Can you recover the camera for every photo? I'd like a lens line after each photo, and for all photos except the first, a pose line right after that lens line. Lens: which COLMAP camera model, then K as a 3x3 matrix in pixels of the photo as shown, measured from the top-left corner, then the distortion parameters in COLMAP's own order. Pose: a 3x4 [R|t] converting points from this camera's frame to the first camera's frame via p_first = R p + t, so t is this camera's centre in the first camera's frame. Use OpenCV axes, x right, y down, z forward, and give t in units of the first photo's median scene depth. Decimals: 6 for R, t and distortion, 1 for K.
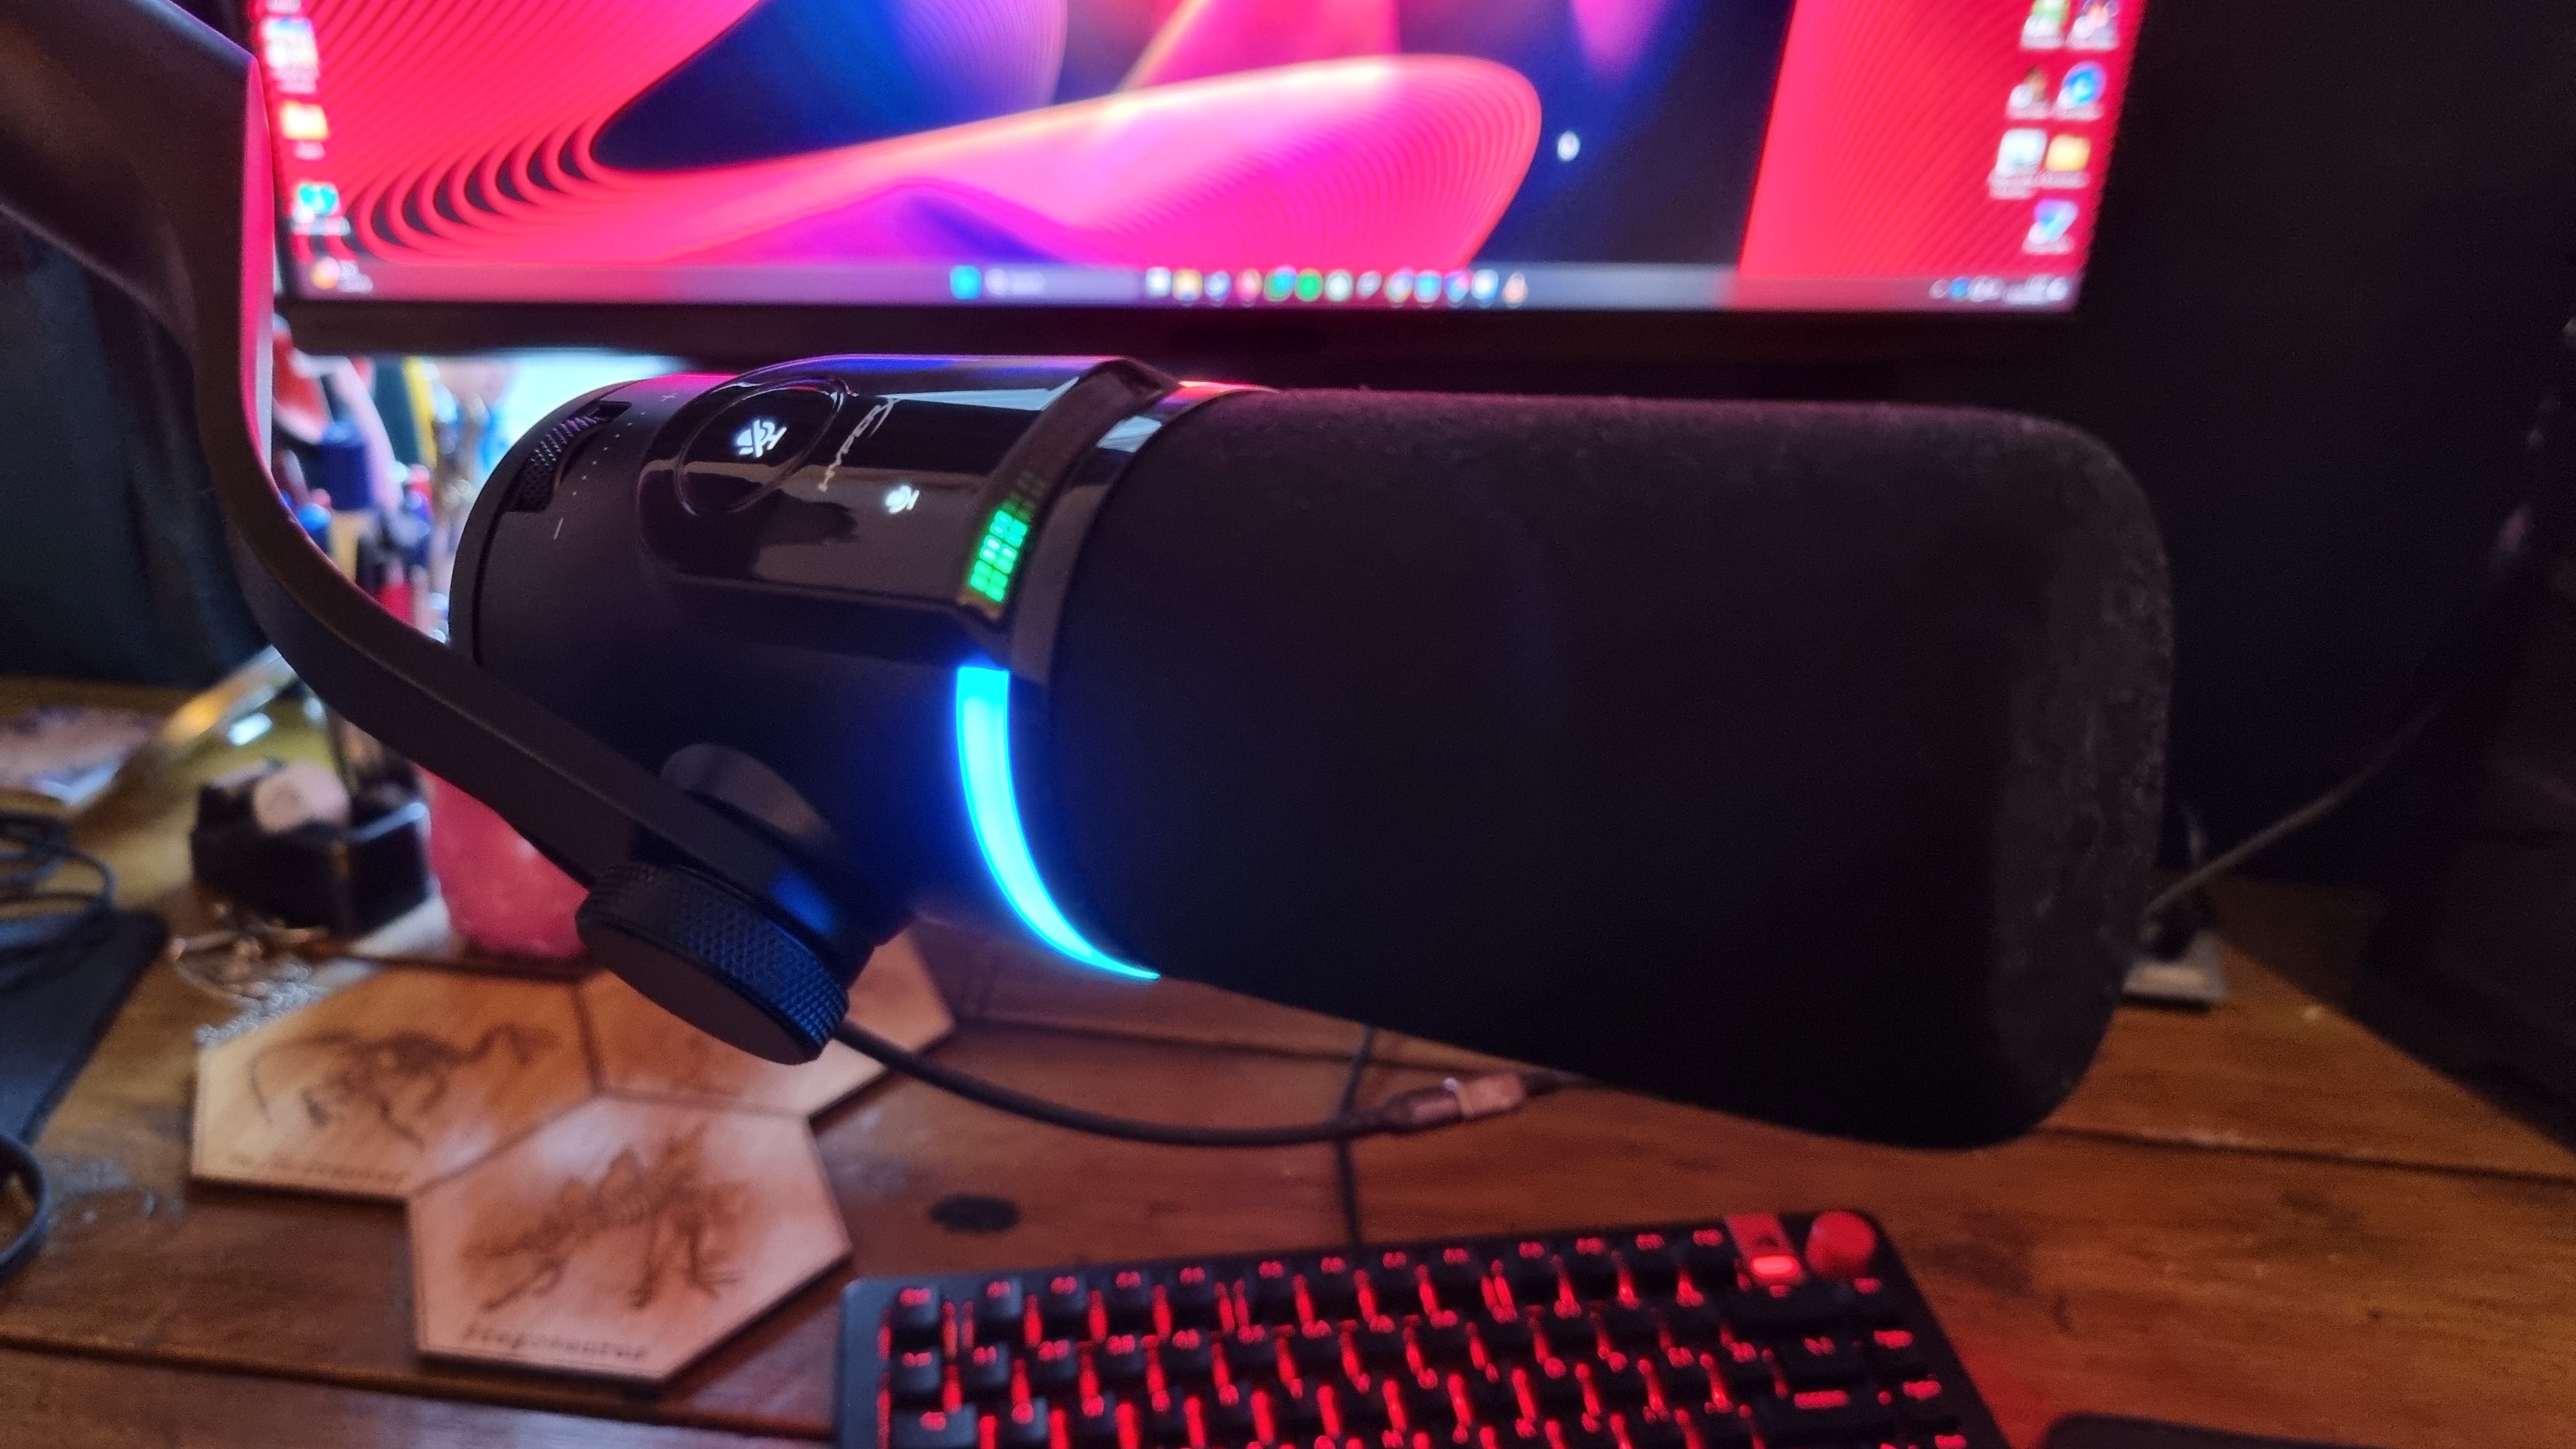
lens RADIAL K [[2154.4, 0, 1299.7], [0, 2154.4, 720.8], [0, 0, 1]] dist [-0.026543, -0.025248]
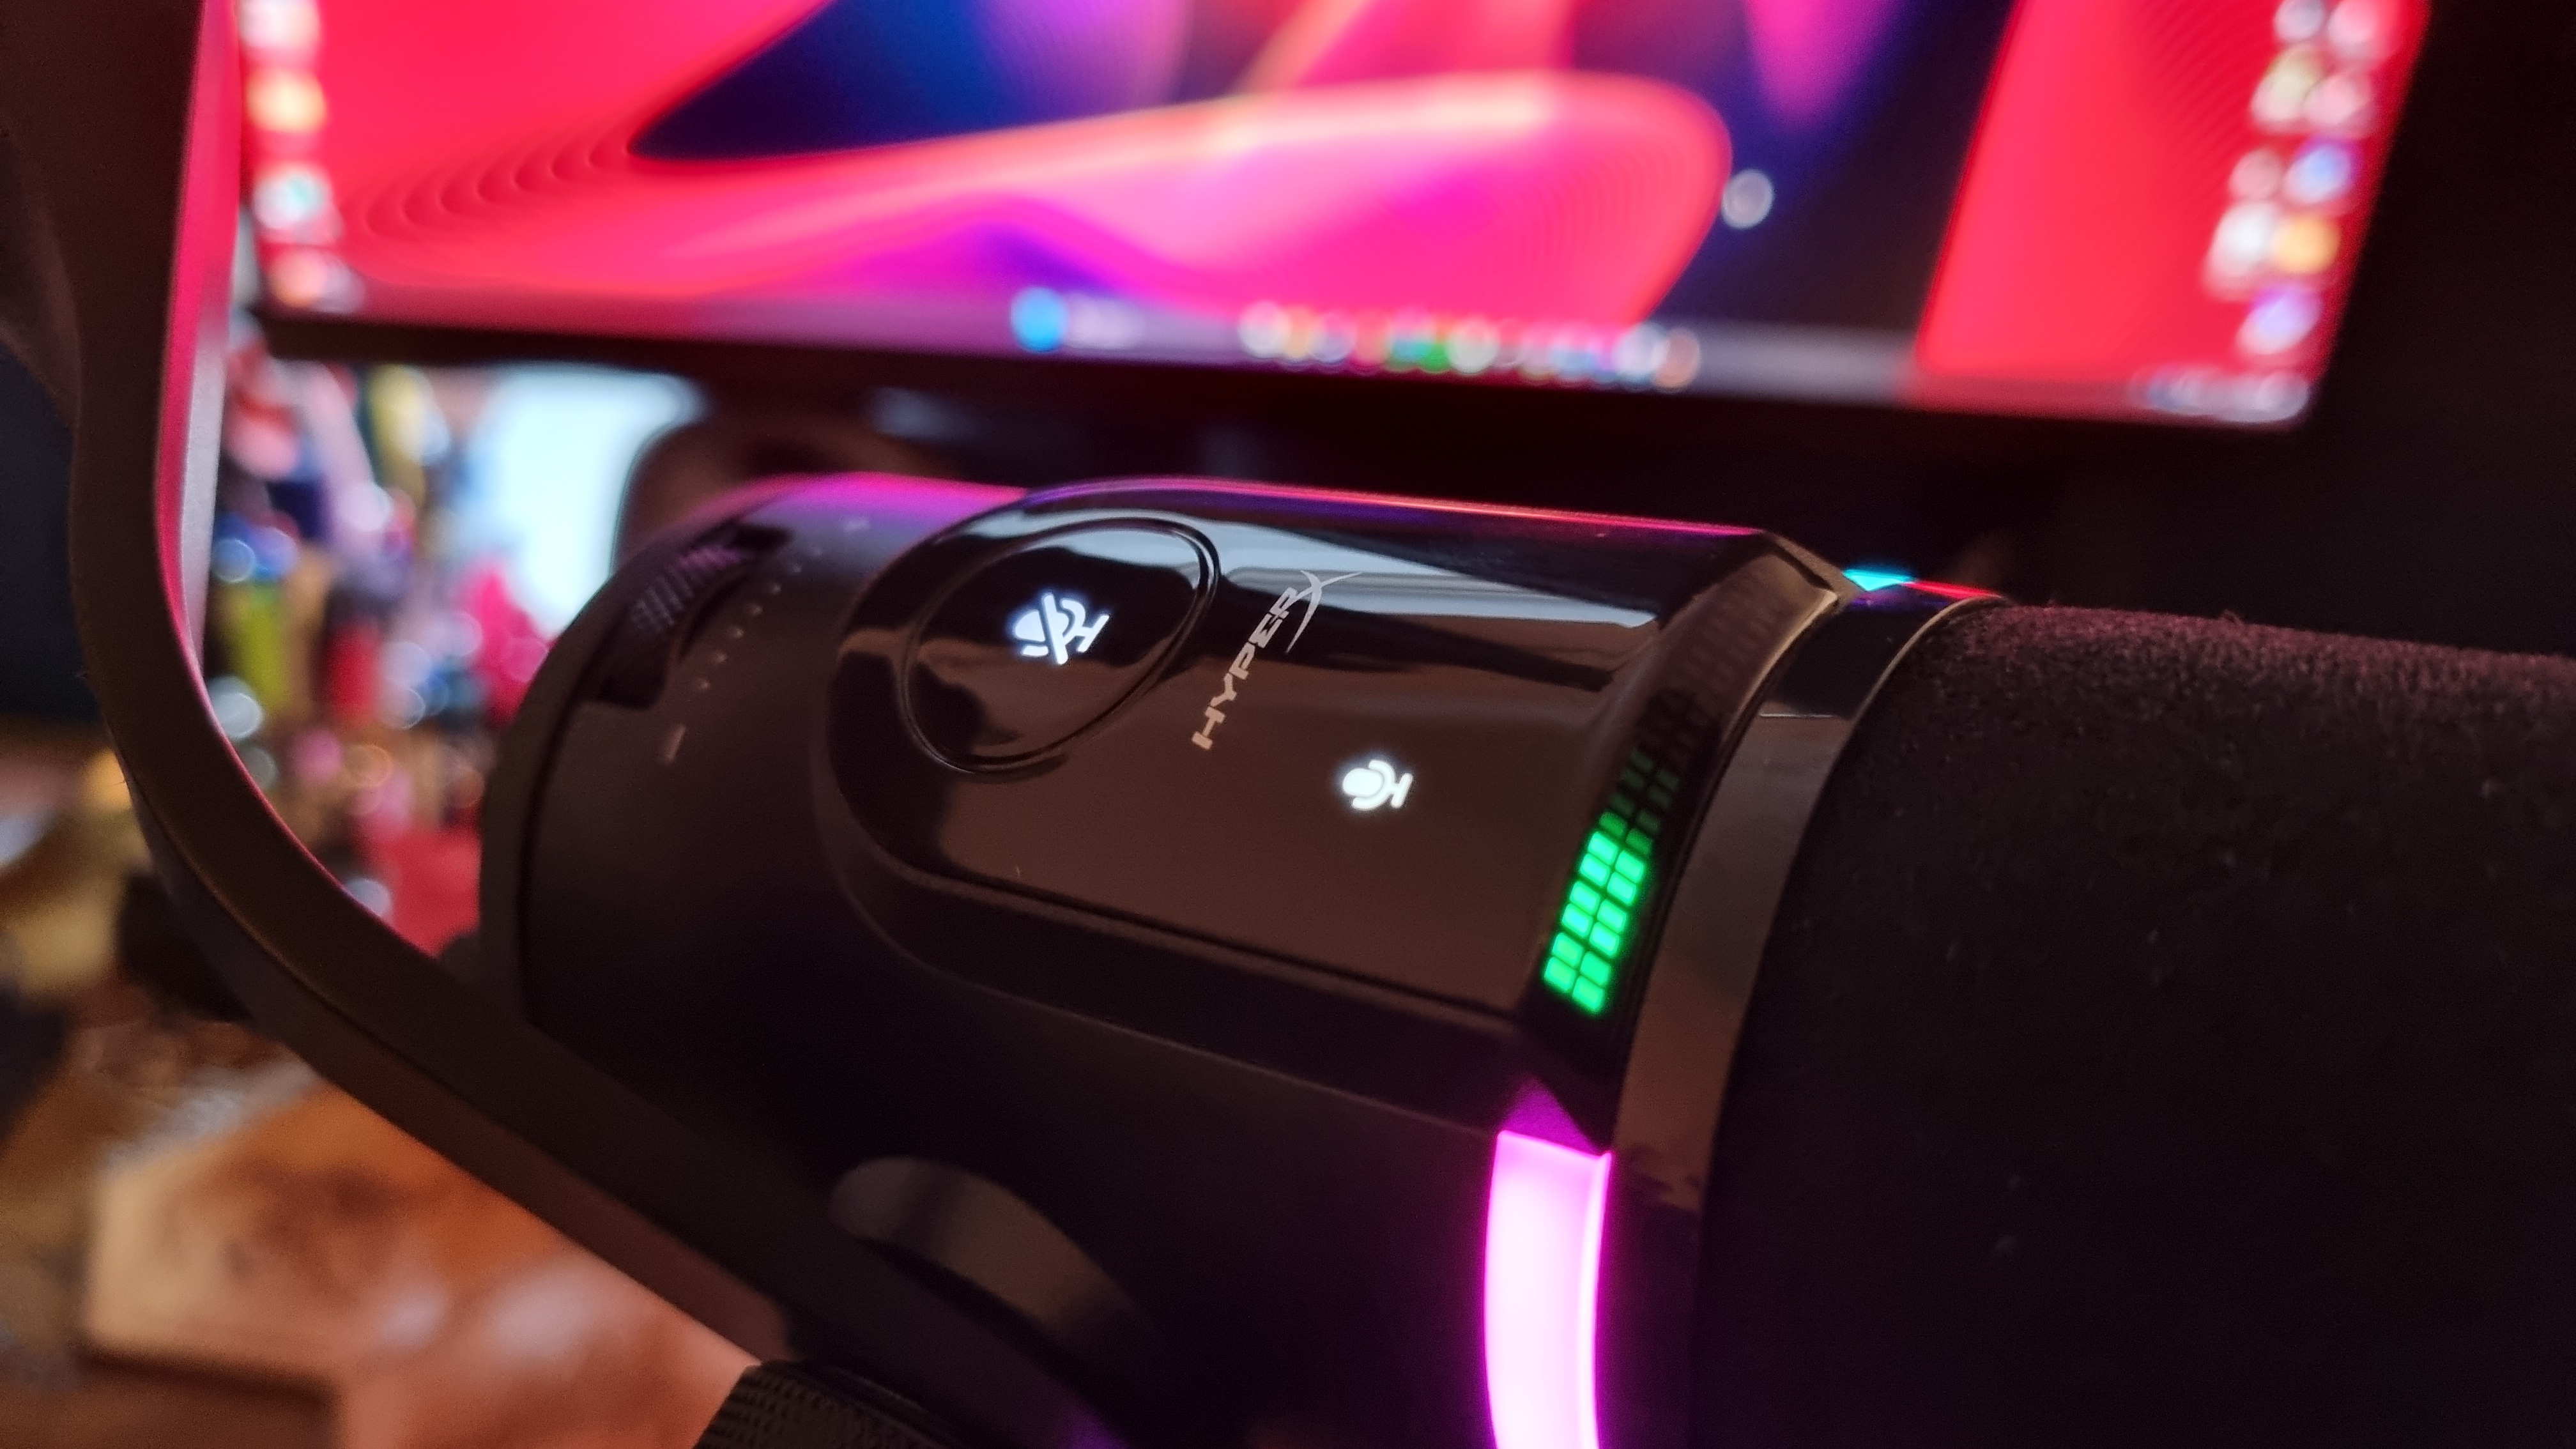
lens RADIAL K [[2154.4, 0, 1277.9], [0, 2154.4, 731.0], [0, 0, 1]] dist [-0.026543, -0.025248]
pose [[0.998778, 0.047902, 0.012127, -0.078786], [-0.047713, 0.998742, -0.015450, -0.038962], [-0.012852, 0.014852, 0.999807, 0.170408]]
